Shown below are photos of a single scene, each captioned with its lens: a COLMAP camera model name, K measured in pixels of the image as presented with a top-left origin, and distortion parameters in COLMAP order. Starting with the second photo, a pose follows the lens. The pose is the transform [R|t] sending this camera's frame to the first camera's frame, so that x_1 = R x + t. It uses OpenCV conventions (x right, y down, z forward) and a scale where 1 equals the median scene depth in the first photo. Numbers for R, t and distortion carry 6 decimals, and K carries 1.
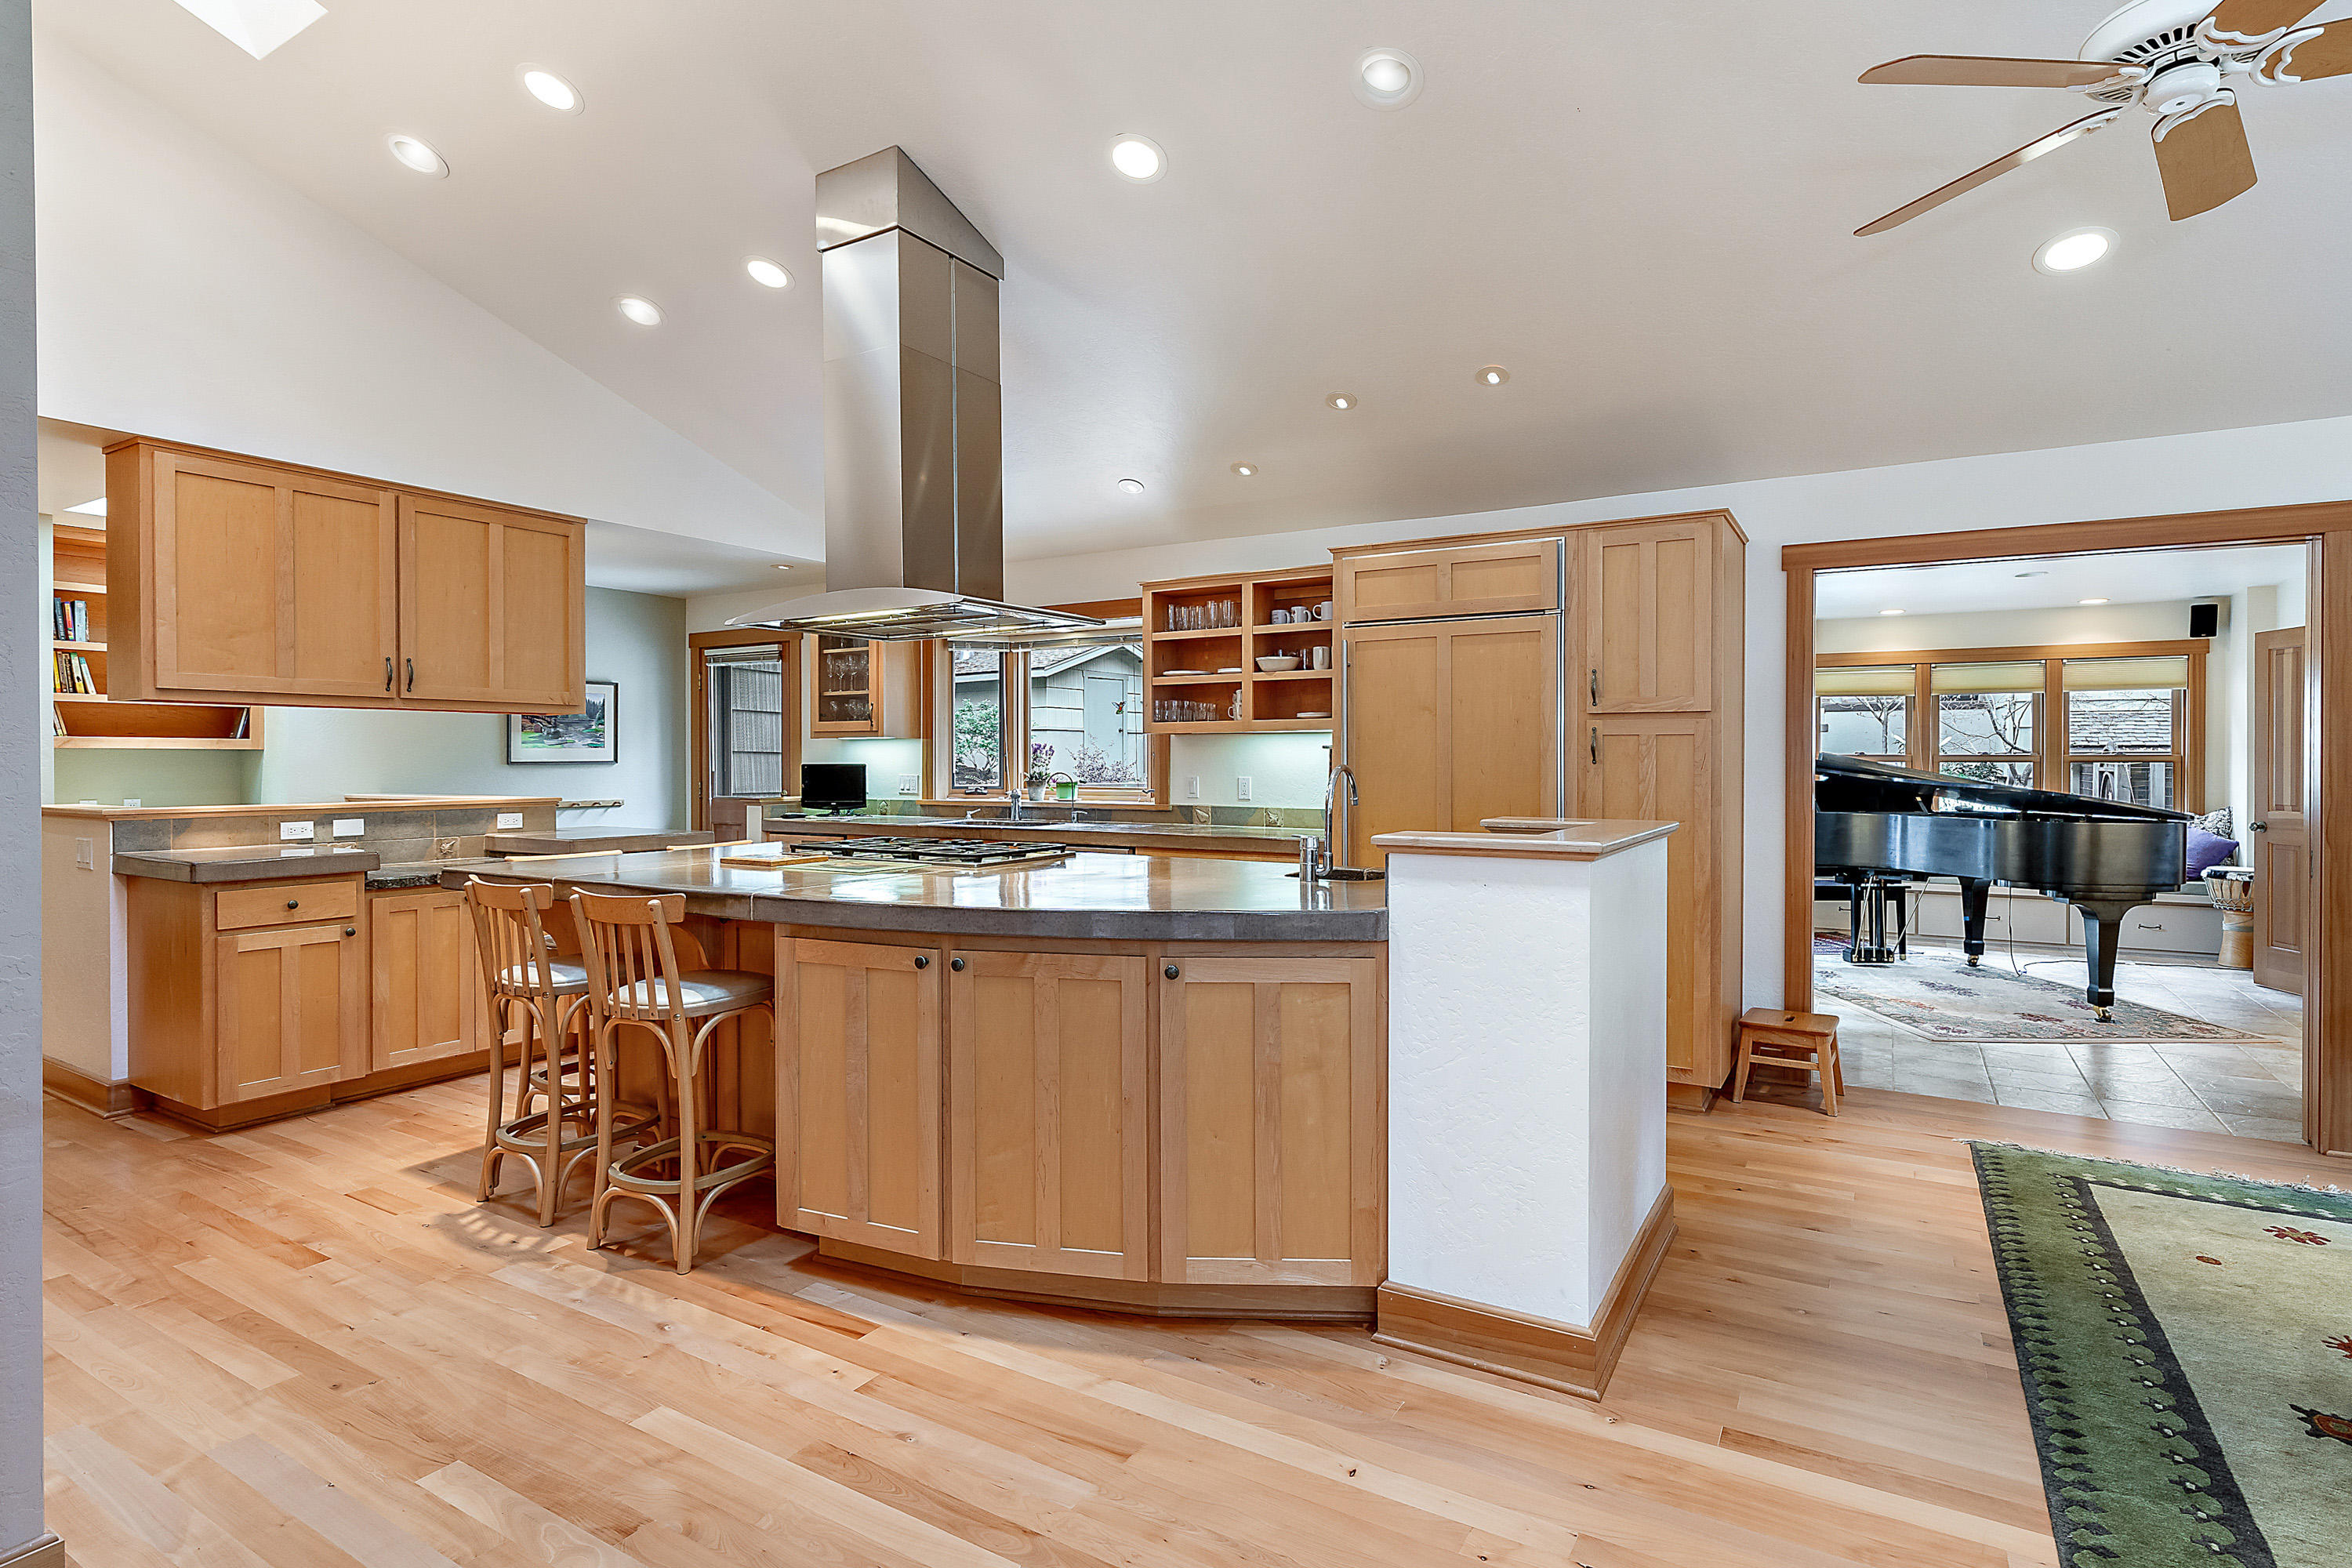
lens RADIAL K [[1182.2, 0, 1188.2], [0, 1182.2, 772.5], [0, 0, 1]] dist [-0.004130, -0.000041]
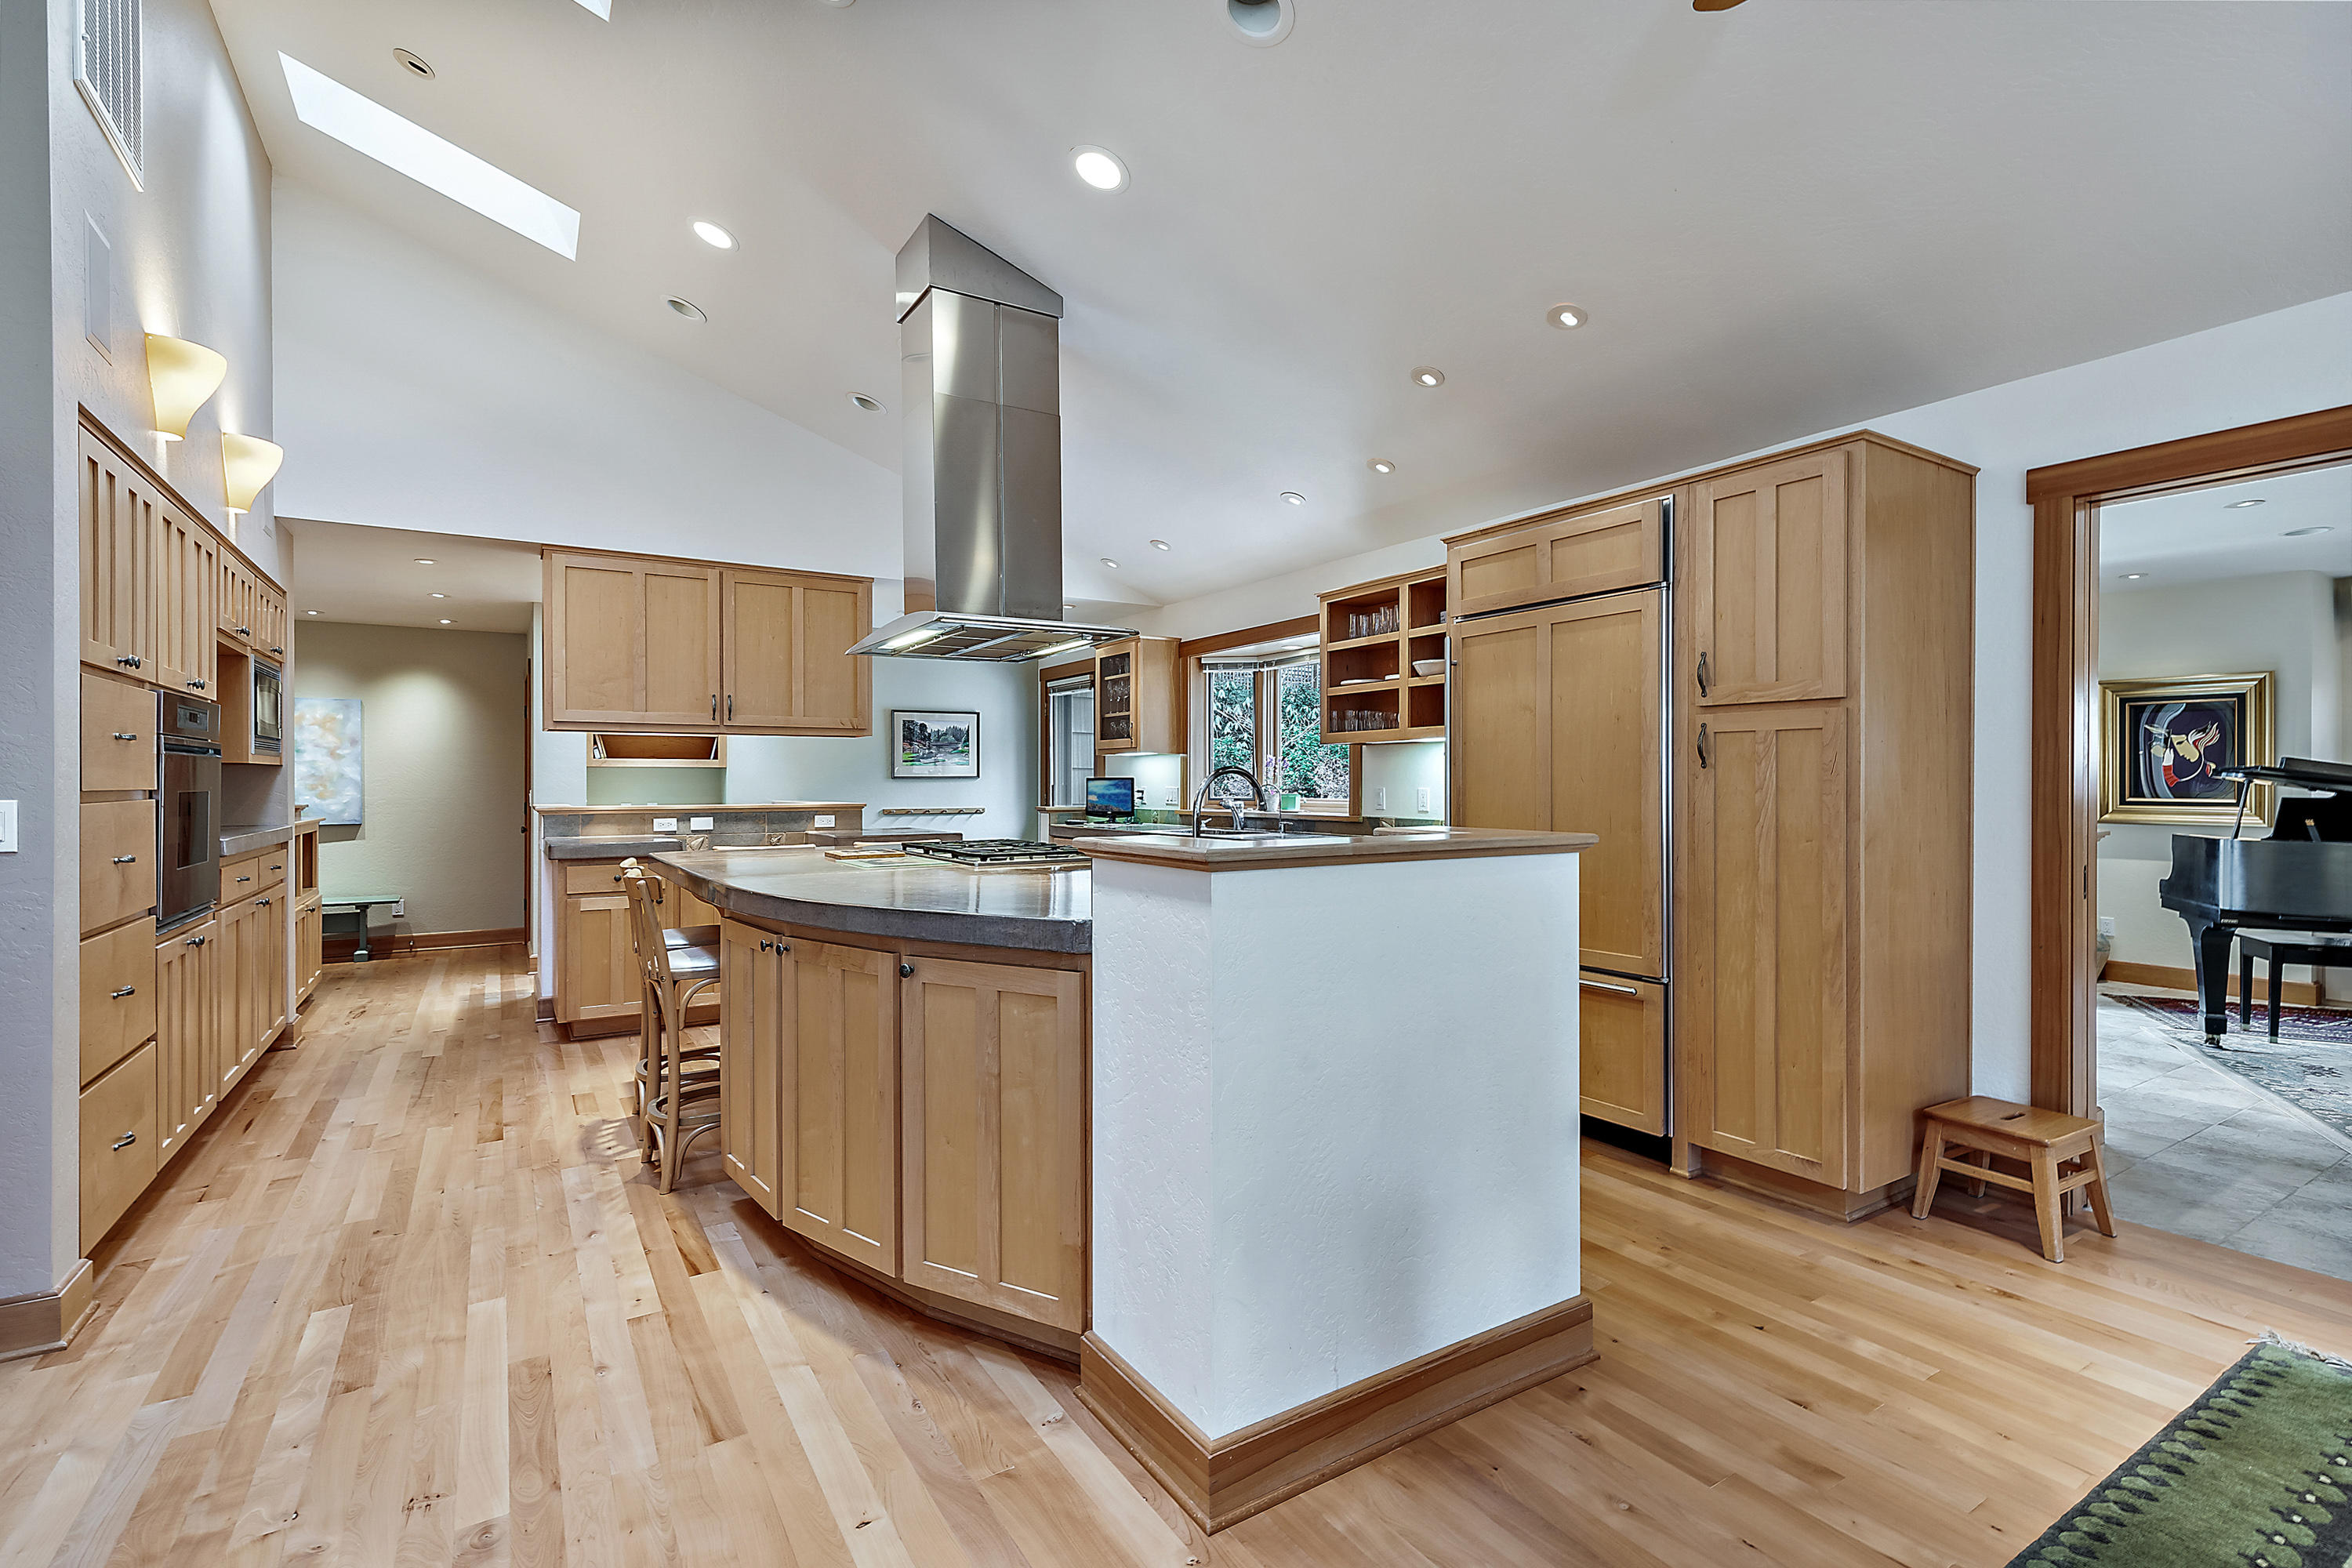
lens RADIAL K [[1082.9, 0, 1181.3], [0, 1082.9, 782.4], [0, 0, 1]] dist [0.006216, -0.000659]
pose [[0.891920, -0.001124, -0.452191, 0.364079], [-0.003318, 0.999954, -0.009031, 0.010557], [0.452180, 0.009556, 0.891875, 0.171818]]
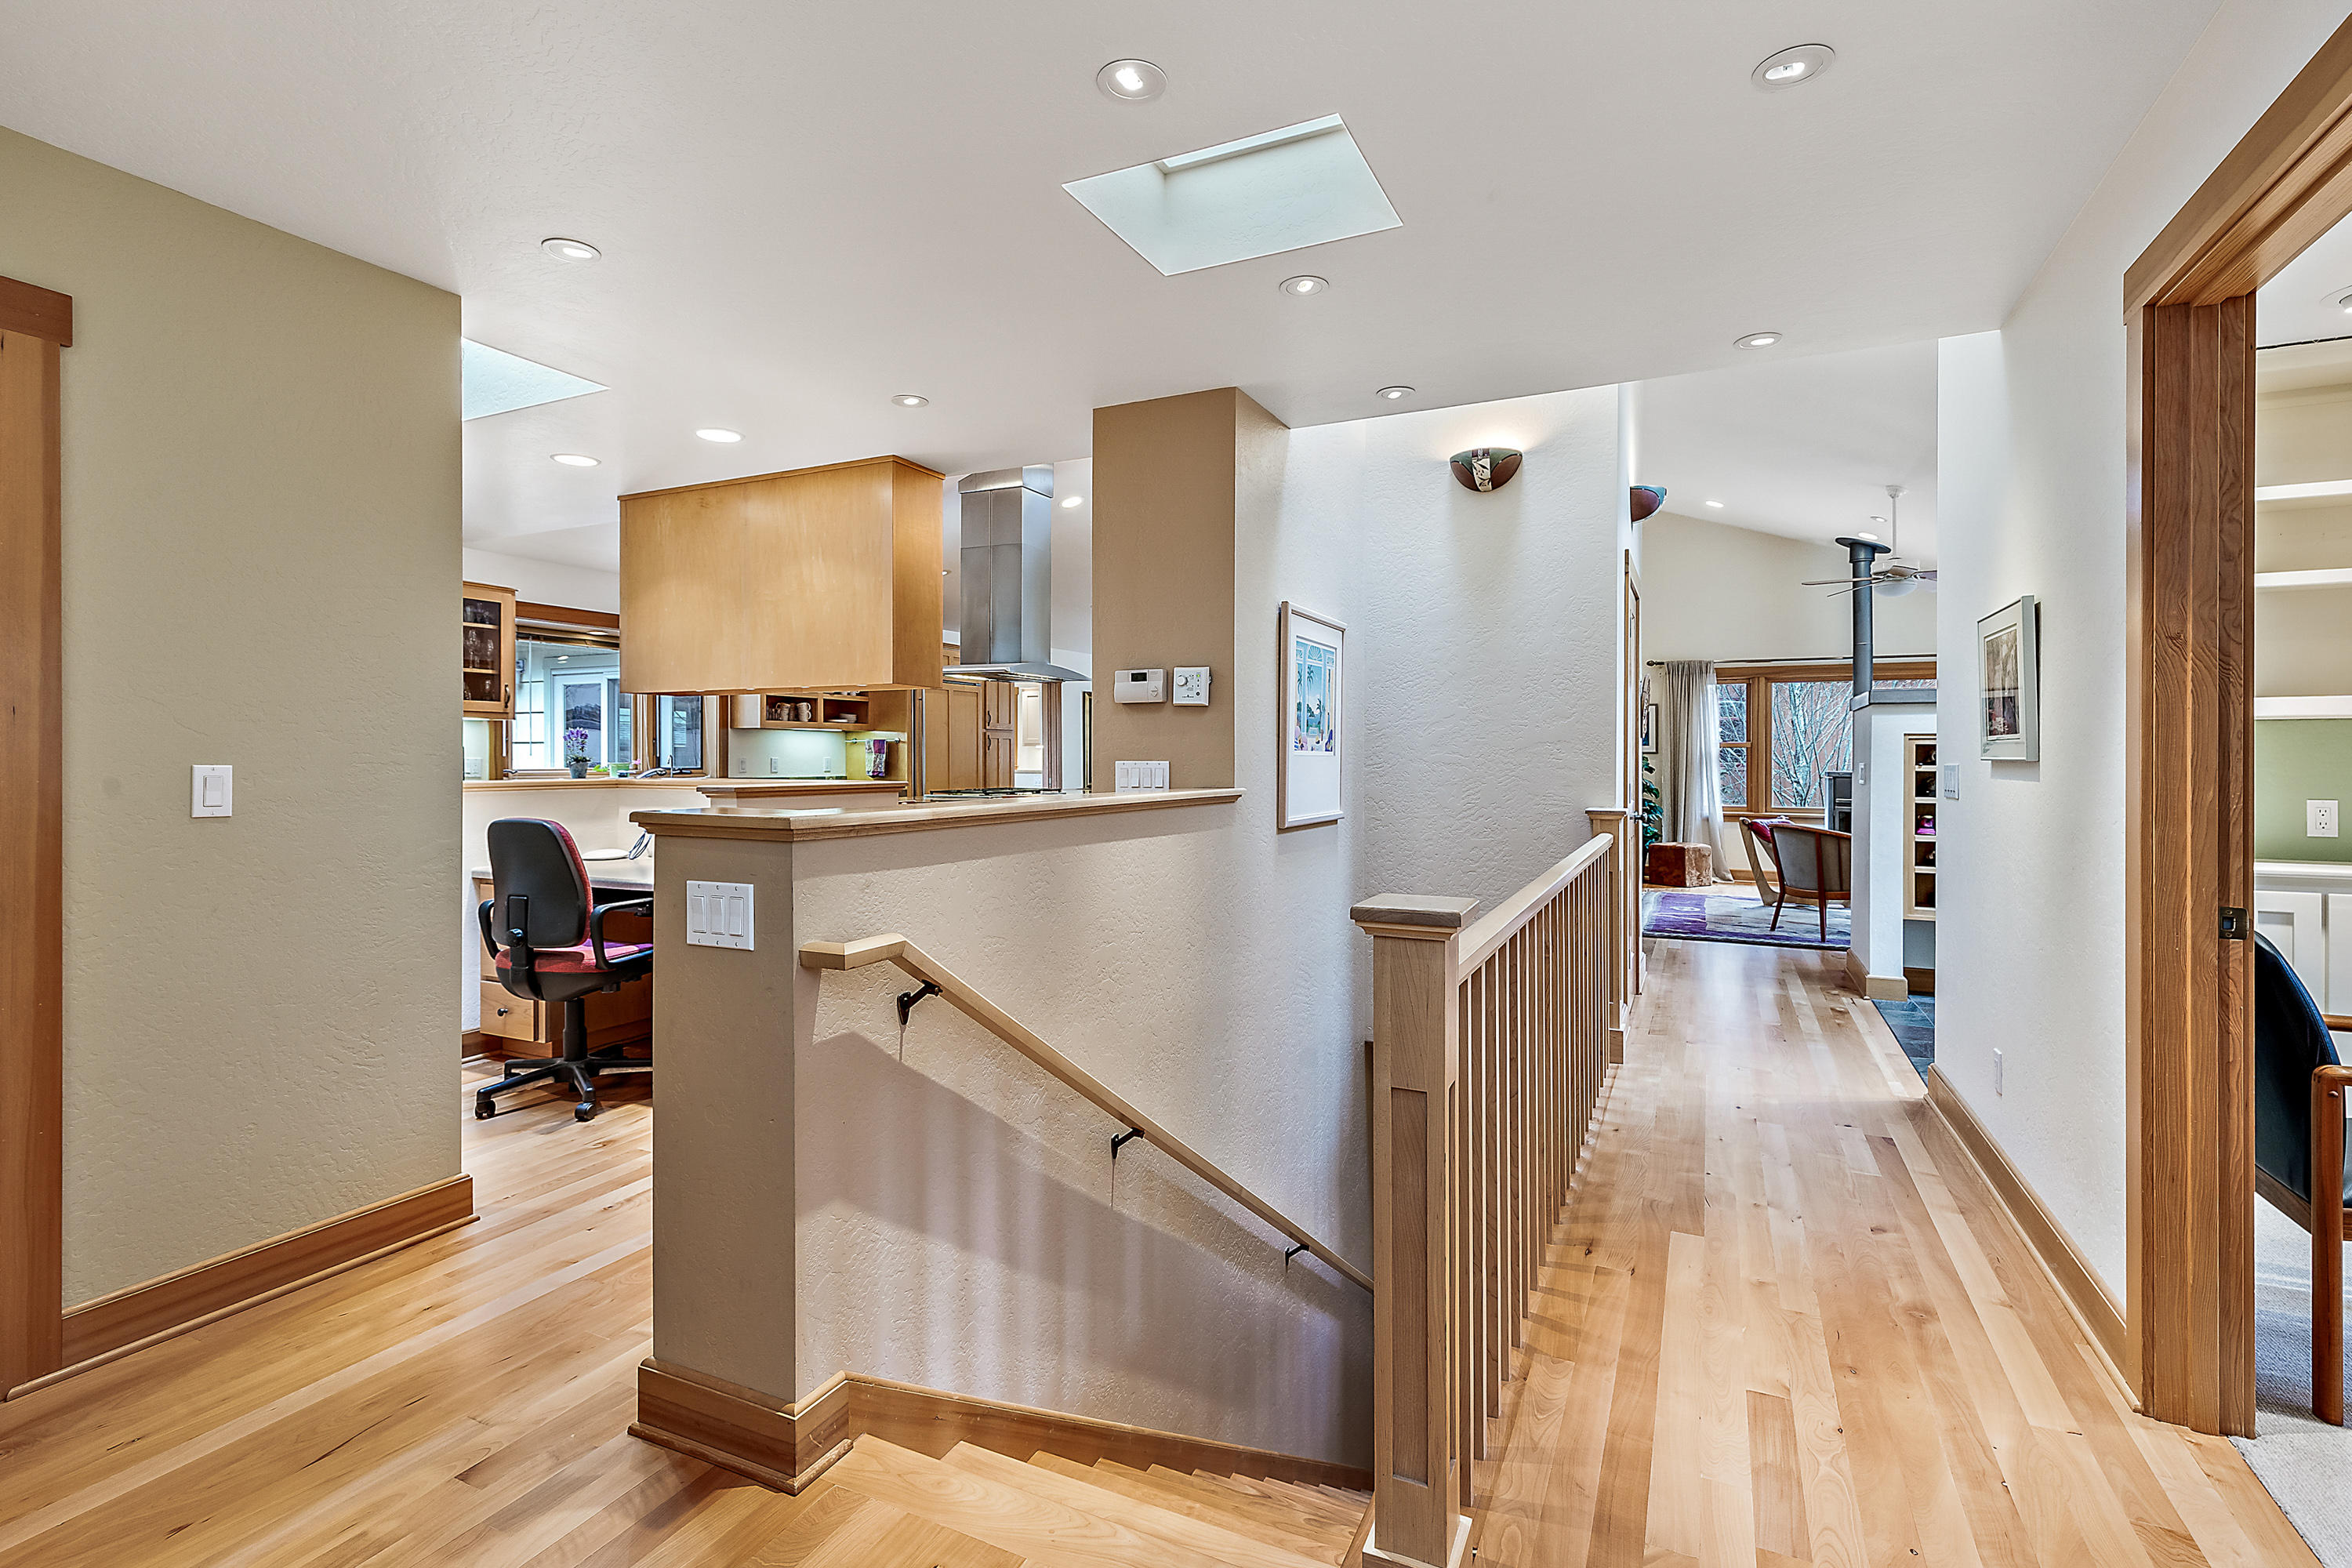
lens RADIAL K [[1082.9, 0, 1175.5], [0, 1082.9, 764.7], [0, 0, 1]] dist [0.006216, -0.000659]
pose [[-0.079863, -0.004481, 0.996796, -1.876972], [0.012637, 0.999905, 0.005507, 0.015283], [-0.996726, 0.013037, -0.079799, 0.803075]]
